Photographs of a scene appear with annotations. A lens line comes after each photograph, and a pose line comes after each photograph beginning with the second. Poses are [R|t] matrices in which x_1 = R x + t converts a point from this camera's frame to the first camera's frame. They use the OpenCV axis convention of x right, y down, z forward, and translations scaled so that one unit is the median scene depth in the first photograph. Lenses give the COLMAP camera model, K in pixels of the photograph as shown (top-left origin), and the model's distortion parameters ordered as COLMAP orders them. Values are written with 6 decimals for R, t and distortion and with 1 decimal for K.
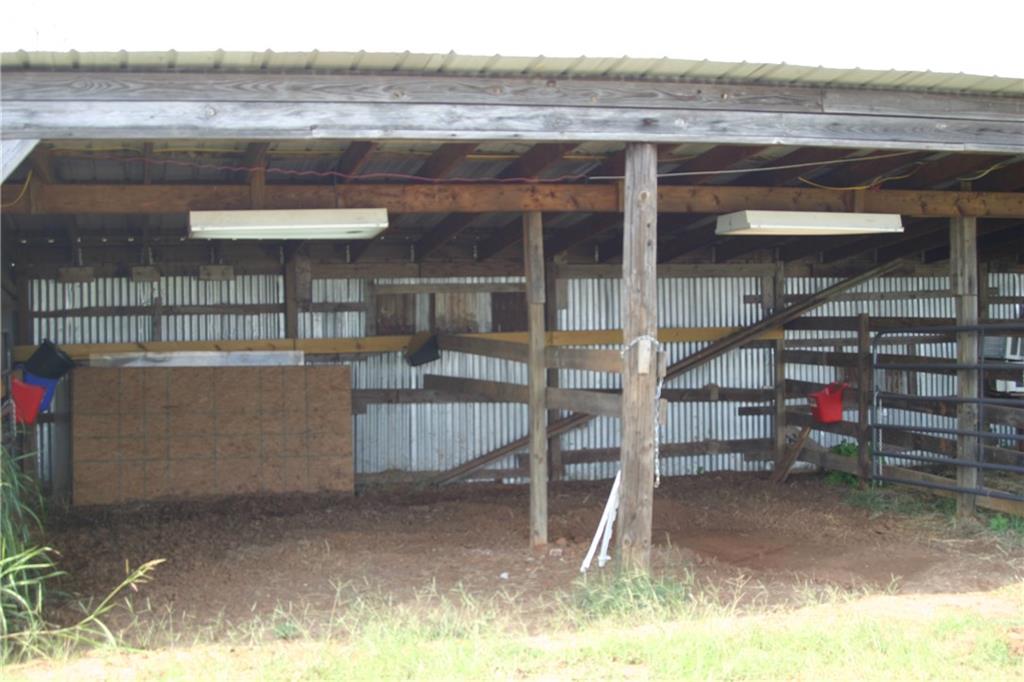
lens RADIAL K [[1312.5, 0, 512.7], [0, 1312.5, 343.5], [0, 0, 1]] dist [-0.107000, 0.000000]
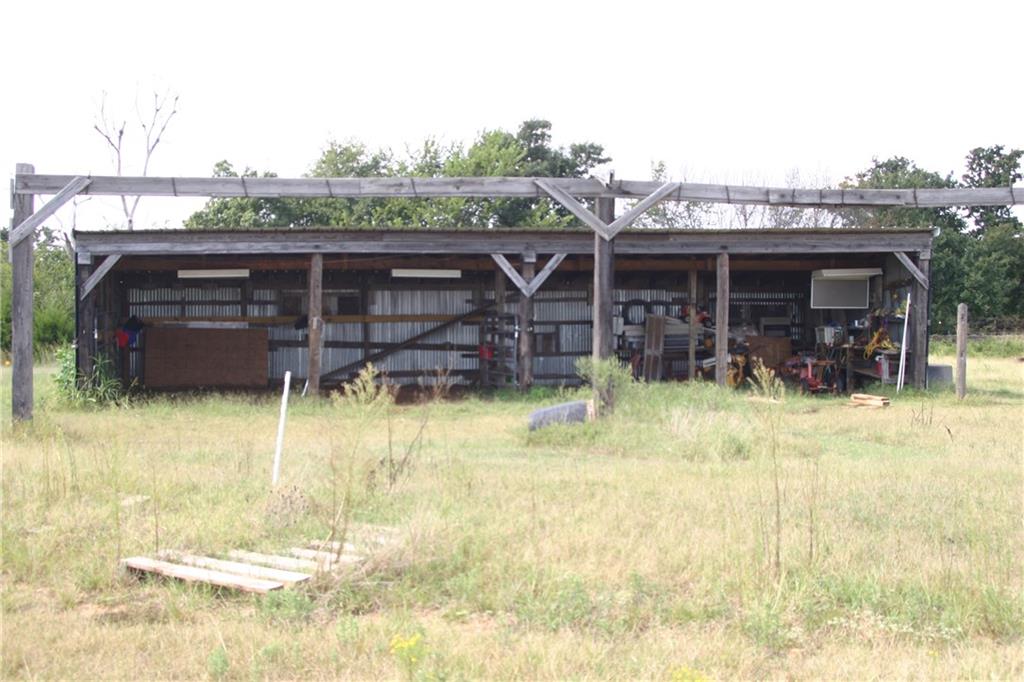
lens RADIAL K [[1312.5, 0, 511.2], [0, 1312.5, 339.1], [0, 0, 1]] dist [-0.107000, 0.000000]
pose [[0.995087, 0.019373, -0.097087, 0.506183], [-0.018581, 0.999786, 0.009053, 0.006314], [0.097242, -0.007205, 0.995235, -1.179007]]
